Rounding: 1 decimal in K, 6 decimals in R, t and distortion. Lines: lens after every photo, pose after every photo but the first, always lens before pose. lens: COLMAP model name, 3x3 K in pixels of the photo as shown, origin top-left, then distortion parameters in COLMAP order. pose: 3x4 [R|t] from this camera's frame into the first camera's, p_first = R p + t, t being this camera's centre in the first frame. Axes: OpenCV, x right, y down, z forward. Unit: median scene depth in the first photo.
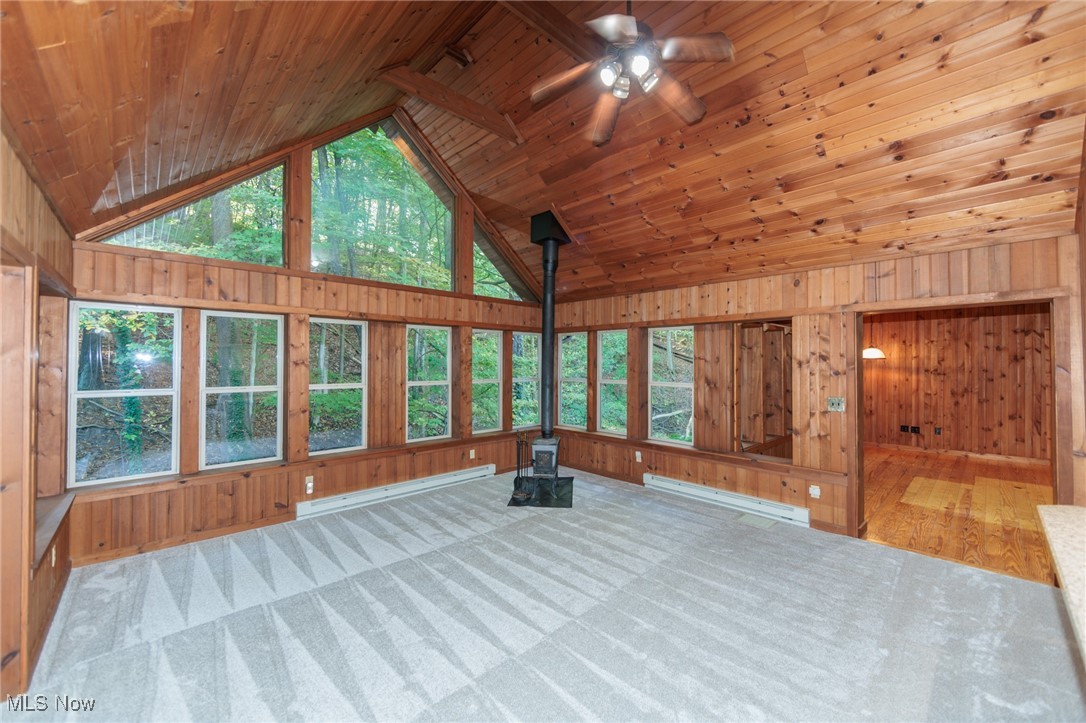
lens RADIAL K [[424.8, 0, 541.5], [0, 424.8, 357.5], [0, 0, 1]] dist [-0.000952, 0.000427]
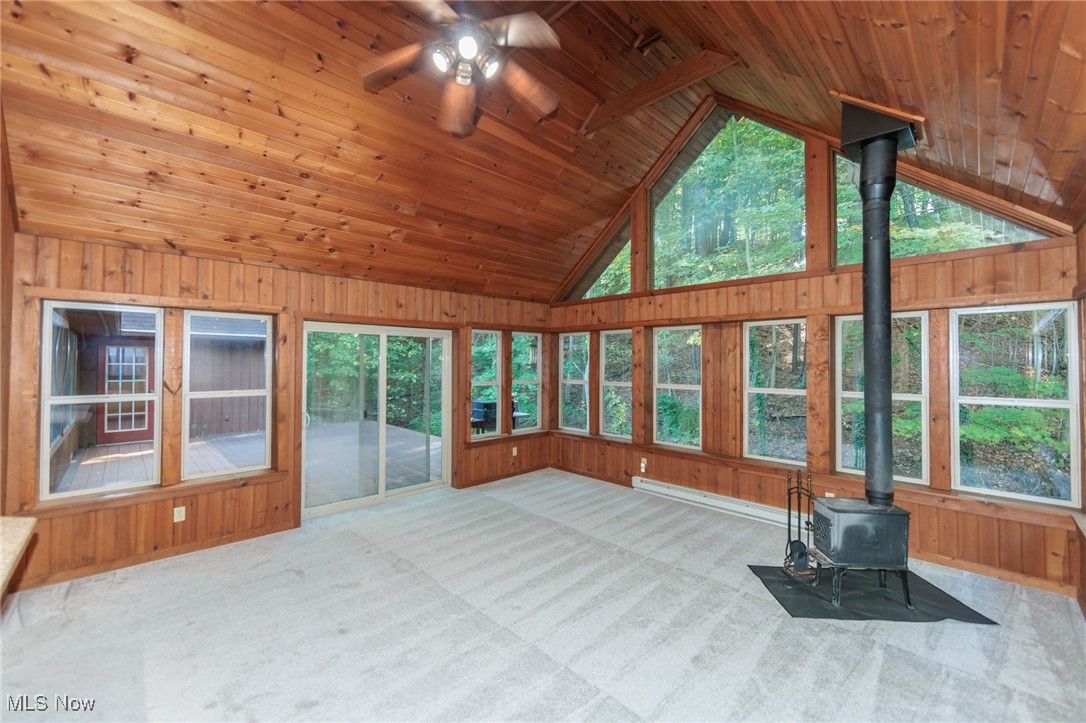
lens RADIAL K [[424.8, 0, 541.5], [0, 424.8, 357.5], [0, 0, 1]] dist [-0.000952, 0.000427]
pose [[0.024499, -0.018151, -0.999535, 0.690649], [0.004463, 0.999827, -0.018046, 0.009793], [0.999690, -0.004019, 0.024575, 0.689049]]
